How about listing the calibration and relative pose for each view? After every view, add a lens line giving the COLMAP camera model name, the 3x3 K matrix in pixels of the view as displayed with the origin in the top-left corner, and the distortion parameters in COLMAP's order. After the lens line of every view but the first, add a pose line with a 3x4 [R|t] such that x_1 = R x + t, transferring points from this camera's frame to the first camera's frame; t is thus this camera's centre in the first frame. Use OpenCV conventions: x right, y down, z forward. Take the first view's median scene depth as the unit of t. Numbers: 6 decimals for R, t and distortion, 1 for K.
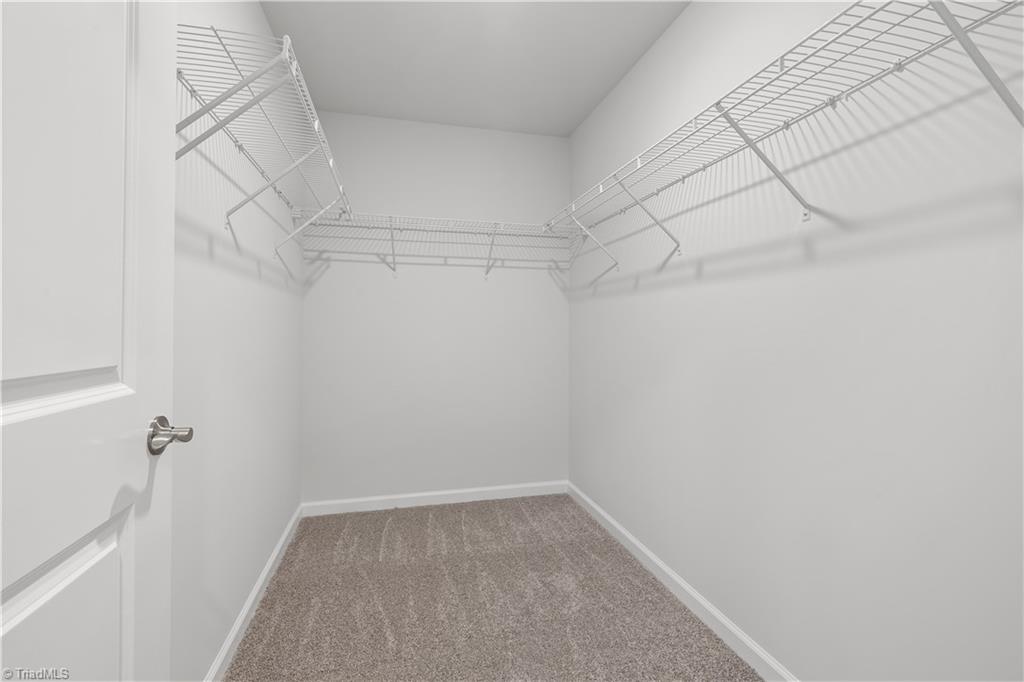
lens RADIAL K [[435.4, 0, 512.4], [0, 435.4, 329.6], [0, 0, 1]] dist [-0.000059, 0.000084]
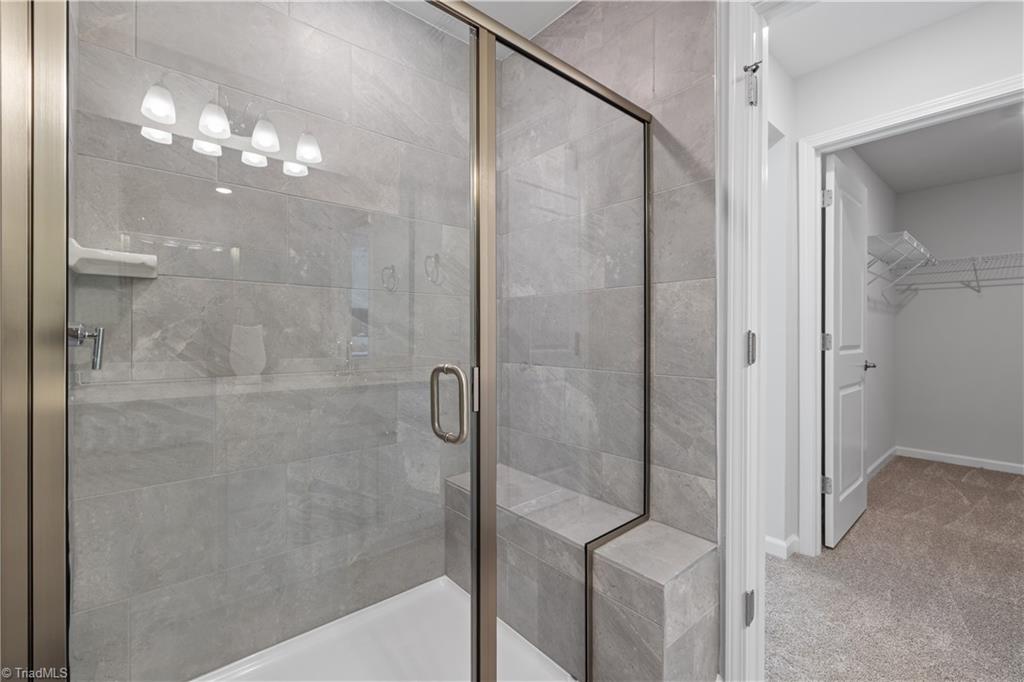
lens RADIAL K [[435.4, 0, 512.4], [0, 435.4, 329.6], [0, 0, 1]] dist [-0.000059, 0.000084]
pose [[0.435292, -0.007070, -0.900261, 0.323945], [-0.011778, 0.999839, -0.013547, 0.014492], [0.900212, 0.016500, 0.435139, -0.912652]]
